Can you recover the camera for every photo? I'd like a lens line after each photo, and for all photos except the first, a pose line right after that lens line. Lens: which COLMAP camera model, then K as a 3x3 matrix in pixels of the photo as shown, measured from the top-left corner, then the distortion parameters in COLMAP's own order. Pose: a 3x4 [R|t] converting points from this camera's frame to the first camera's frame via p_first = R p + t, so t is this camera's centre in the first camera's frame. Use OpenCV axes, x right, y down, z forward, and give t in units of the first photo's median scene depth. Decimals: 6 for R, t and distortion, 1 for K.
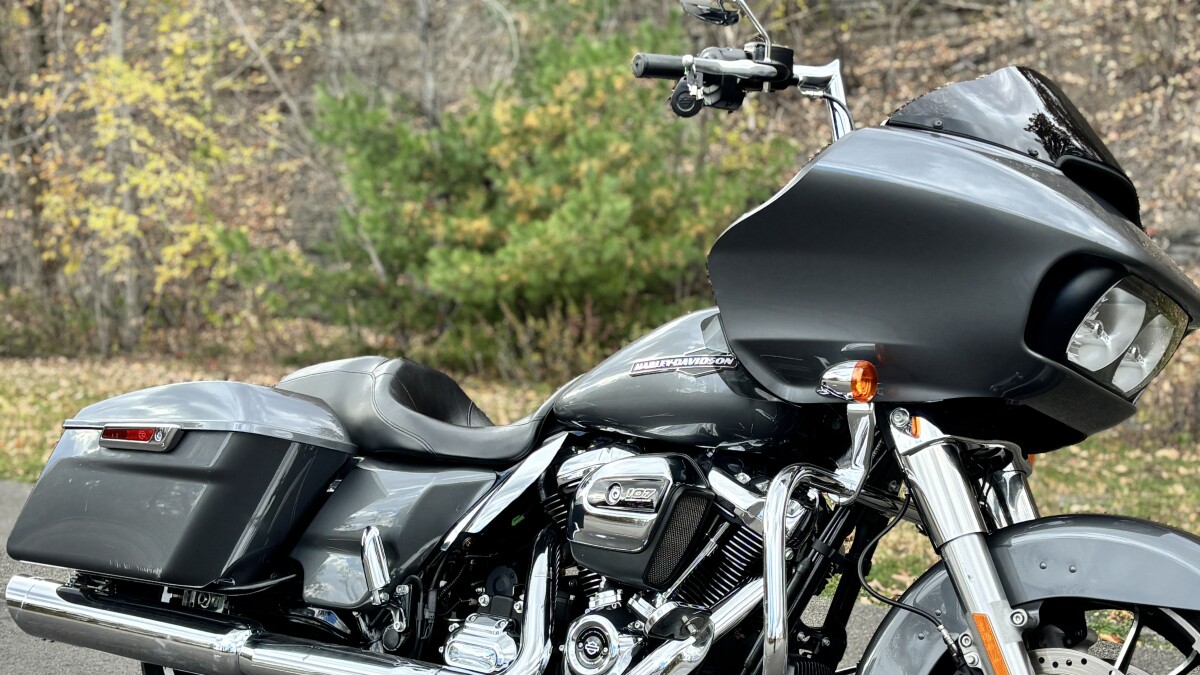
lens RADIAL K [[1807.0, 0, 600.0], [0, 1807.0, 337.5], [0, 0, 1]] dist [0.344891, -1.465170]
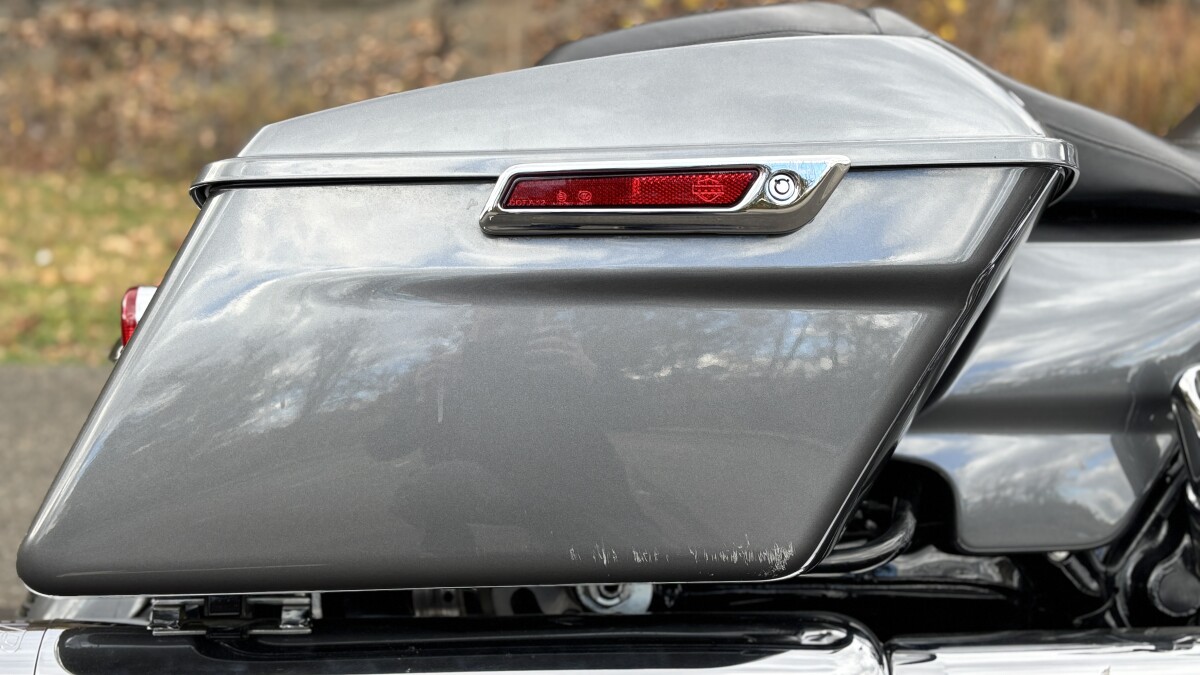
lens RADIAL K [[1509.0, 0, 600.0], [0, 1509.0, 337.5], [0, 0, 1]] dist [-0.013550, -0.022202]
pose [[0.697253, -0.113547, 0.707775, -0.143436], [-0.000236, 0.987338, 0.158628, 0.010564], [-0.716825, -0.110771, 0.688398, 0.245884]]
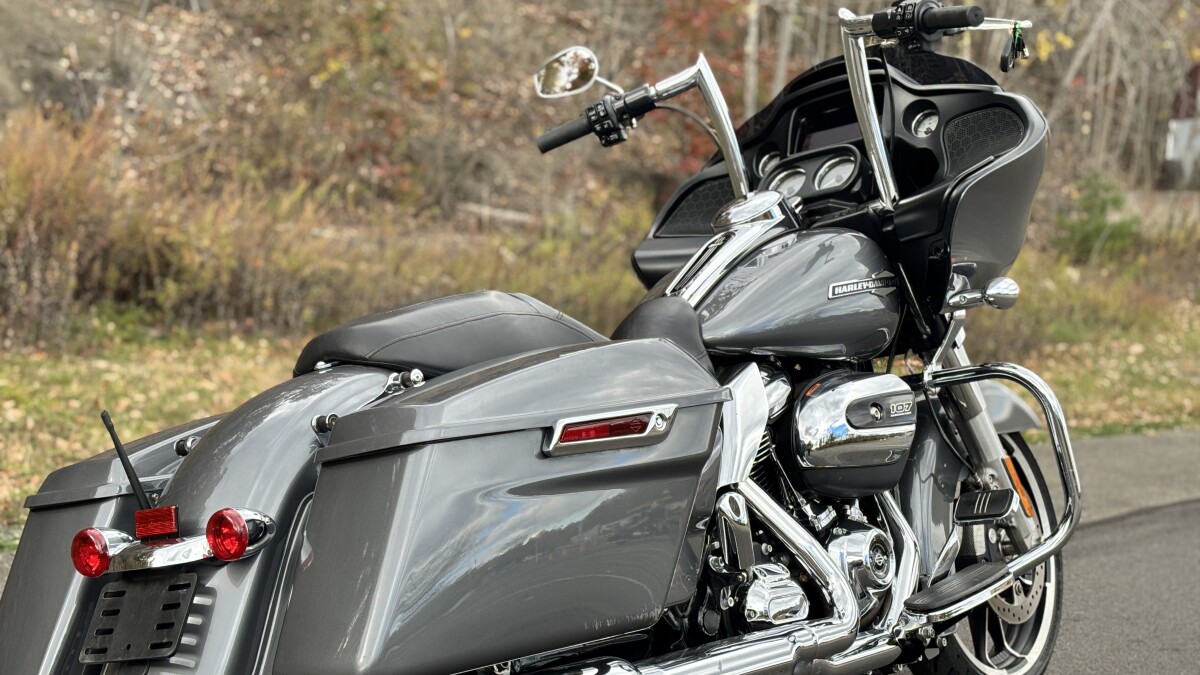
lens RADIAL K [[1966.0, 0, 597.7], [0, 1966.0, 345.4], [0, 0, 1]] dist [0.212075, -0.158191]
pose [[0.009966, -0.086627, 0.996191, -0.299254], [-0.022438, 0.995970, 0.086832, -0.012755], [-0.999699, -0.023217, 0.007982, 0.305490]]
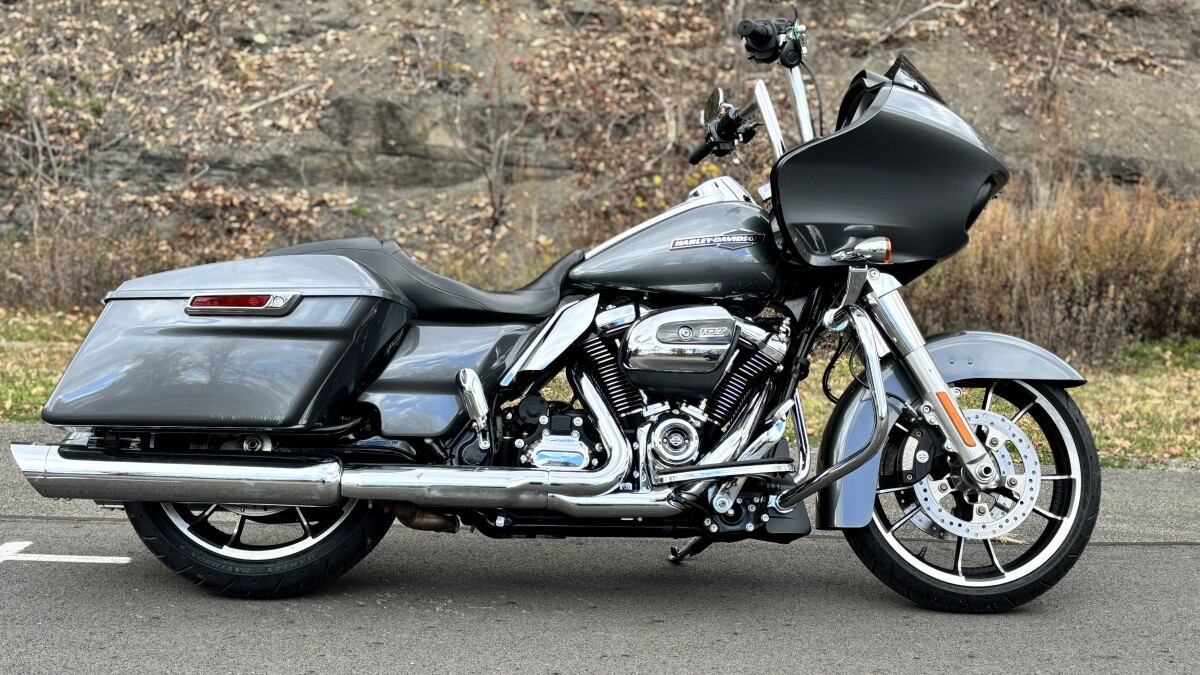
lens RADIAL K [[1492.6, 0, 599.1], [0, 1492.6, 370.5], [0, 0, 1]] dist [0.125978, -0.352279]
pose [[0.759489, -0.048688, 0.648696, -0.211164], [-0.003749, 0.996851, 0.079208, 0.006283], [-0.650509, -0.062590, 0.756915, 0.044007]]
